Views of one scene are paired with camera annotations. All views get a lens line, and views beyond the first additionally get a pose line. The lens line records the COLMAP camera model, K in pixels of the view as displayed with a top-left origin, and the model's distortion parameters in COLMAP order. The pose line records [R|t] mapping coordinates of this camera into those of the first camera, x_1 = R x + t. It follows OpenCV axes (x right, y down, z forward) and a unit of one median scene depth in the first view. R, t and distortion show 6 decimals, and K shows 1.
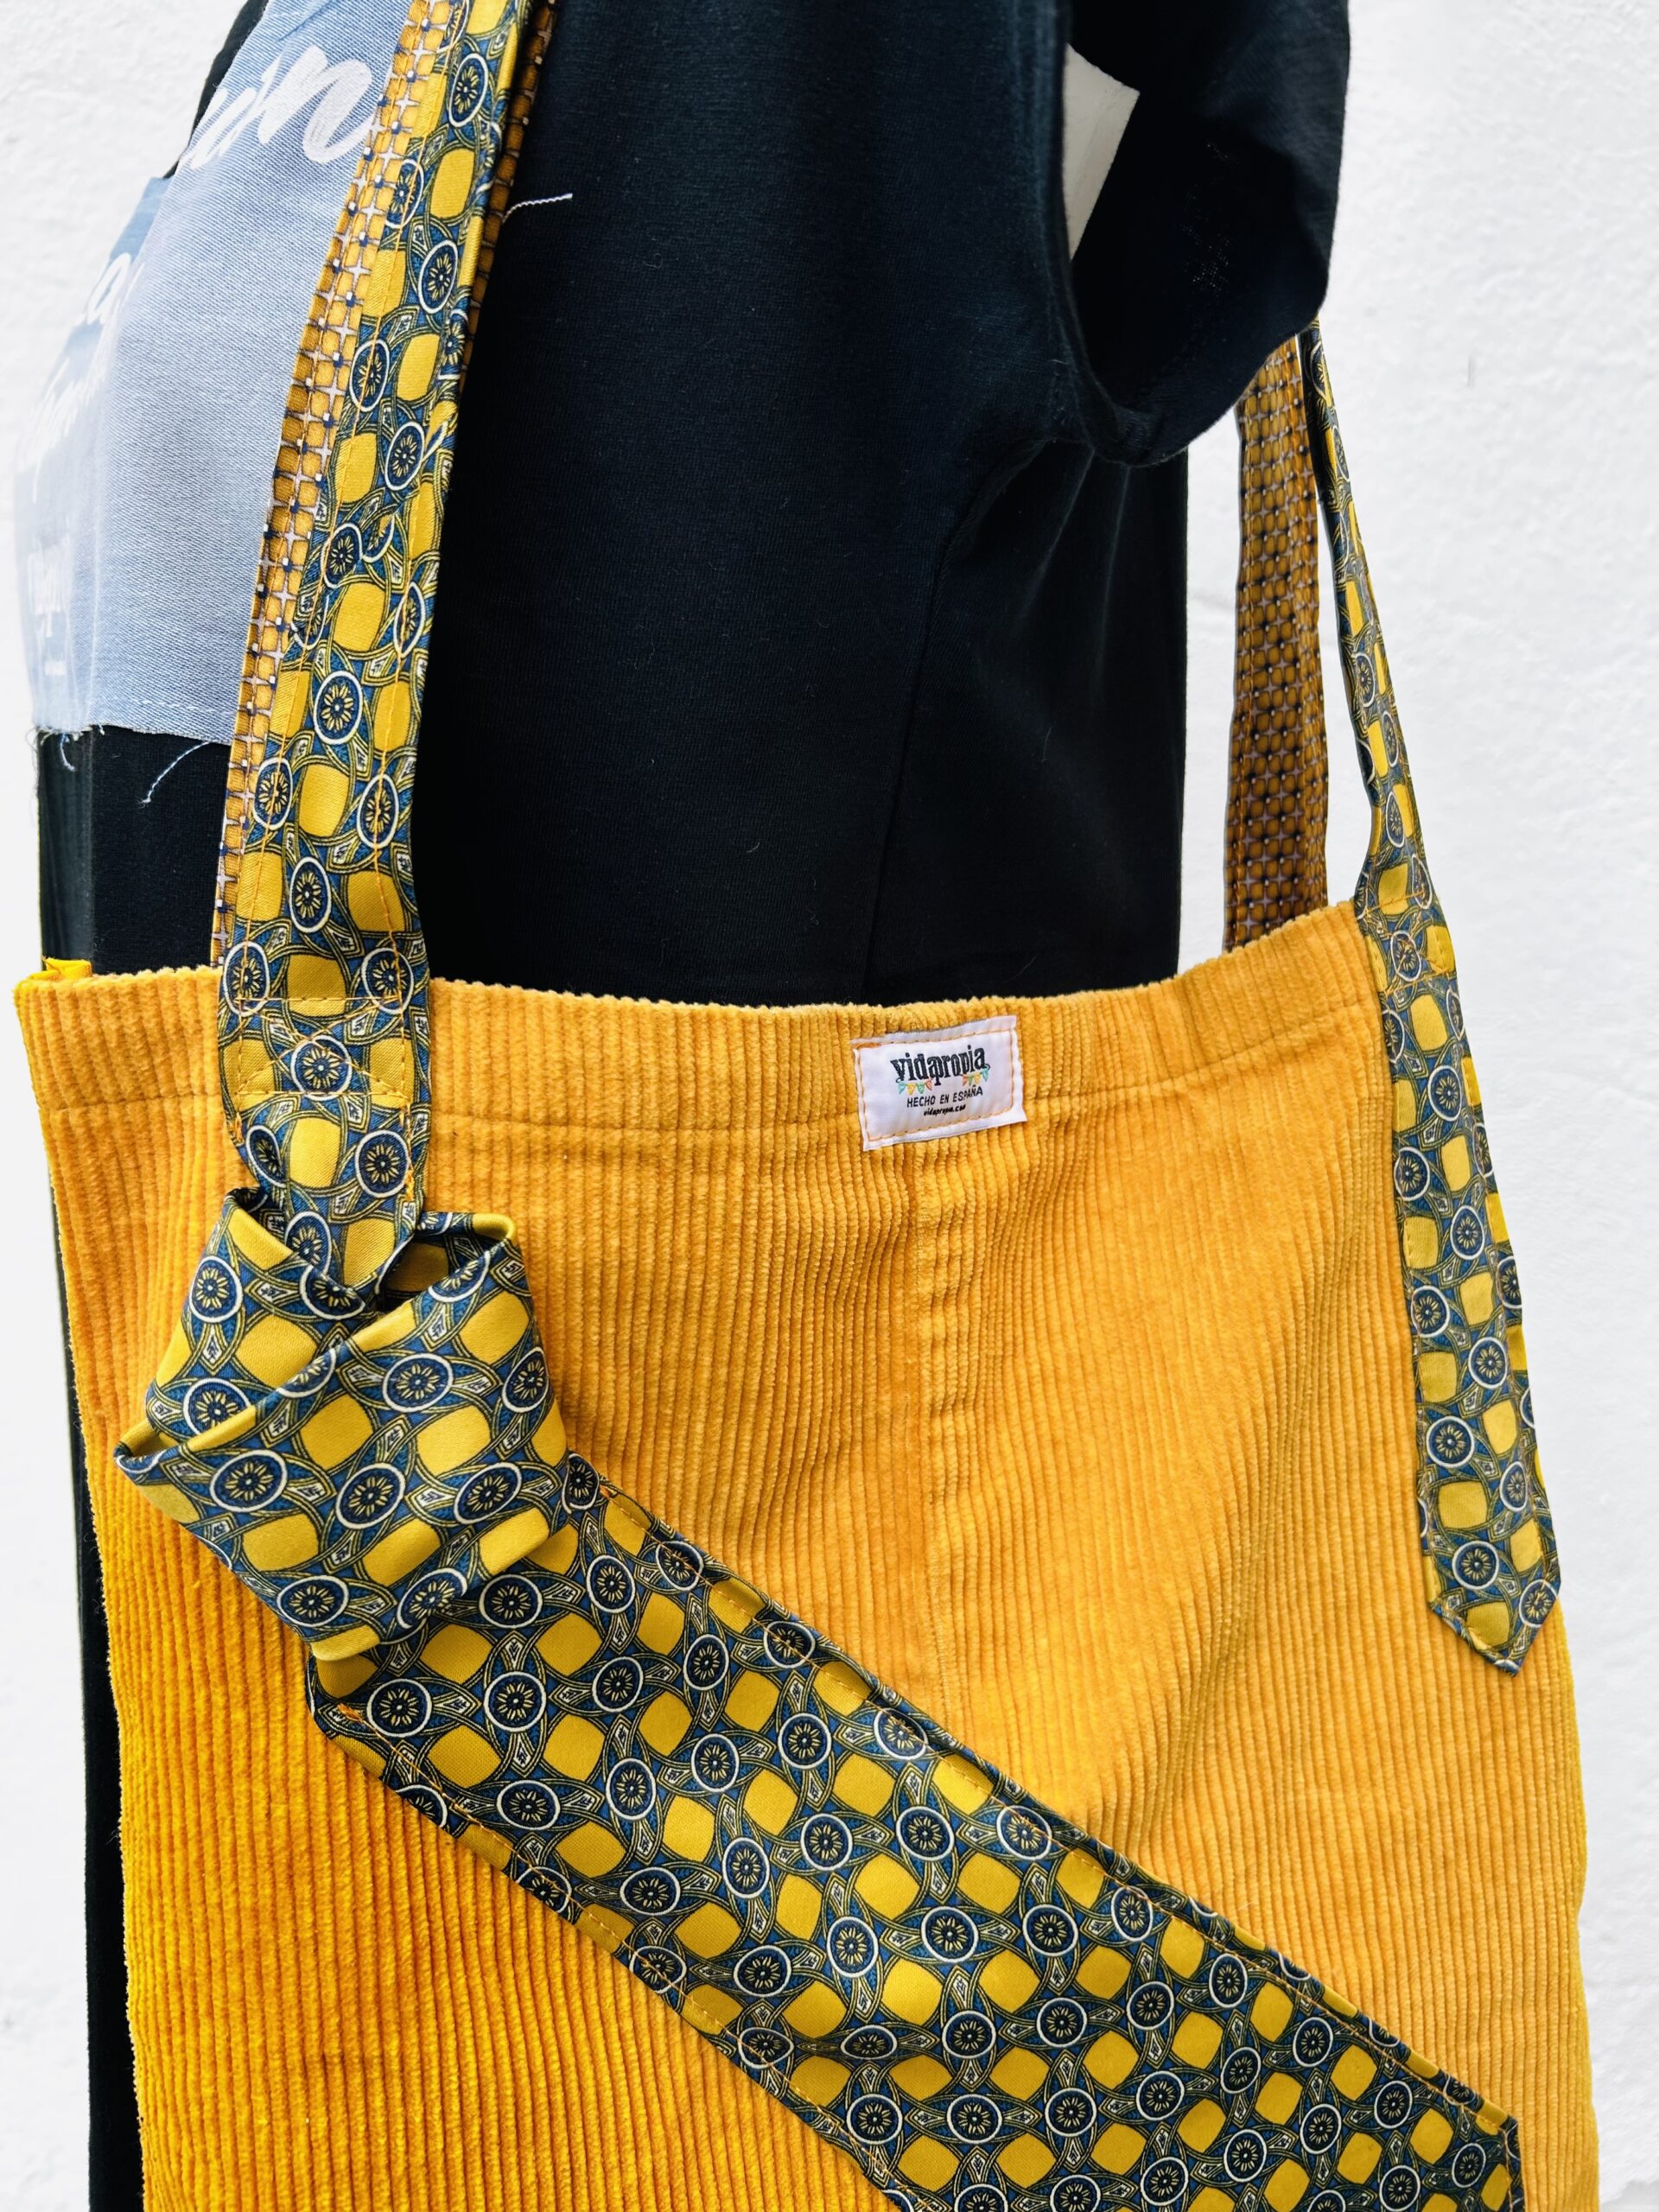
lens RADIAL K [[1701.2, 0, 758.7], [0, 1701.2, 1142.0], [0, 0, 1]] dist [0.019255, -0.036297]
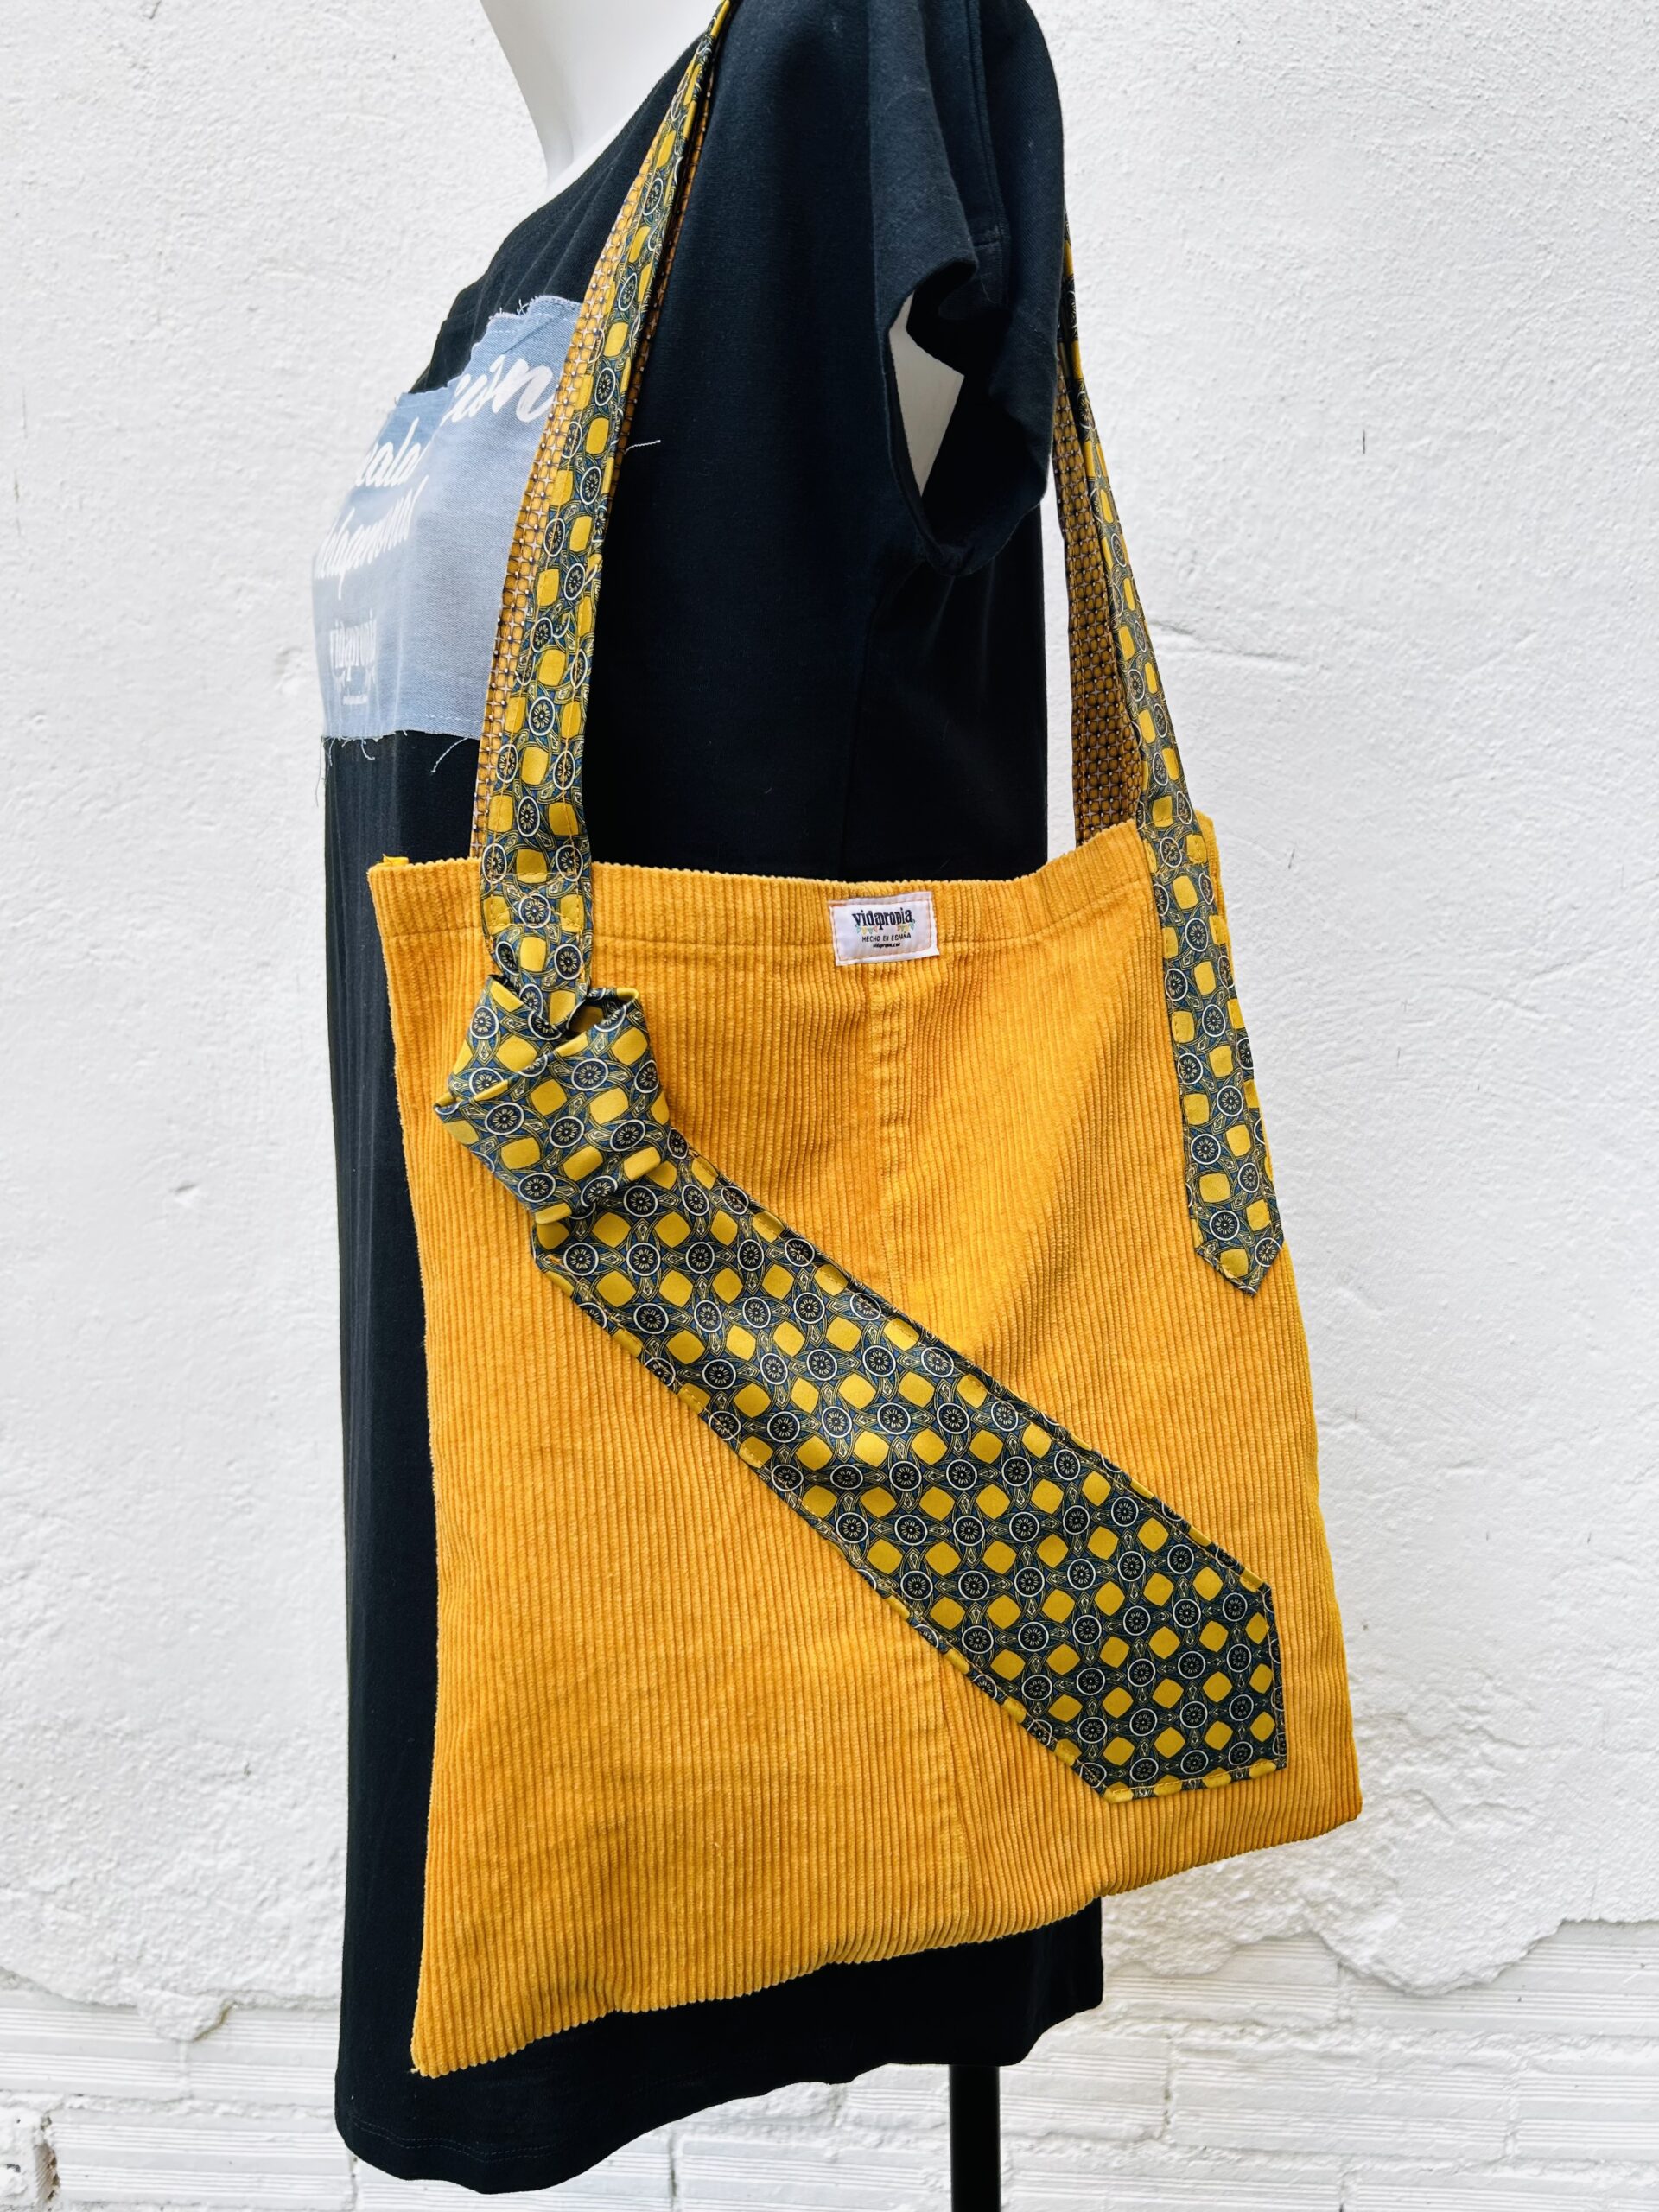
lens RADIAL K [[1666.9, 0, 773.4], [0, 1666.9, 1117.0], [0, 0, 1]] dist [0.009289, -0.014132]
pose [[0.998510, -0.015072, -0.052452, 0.085890], [0.014150, 0.999740, -0.017897, 0.193018], [0.052708, 0.017128, 0.998463, -0.715683]]
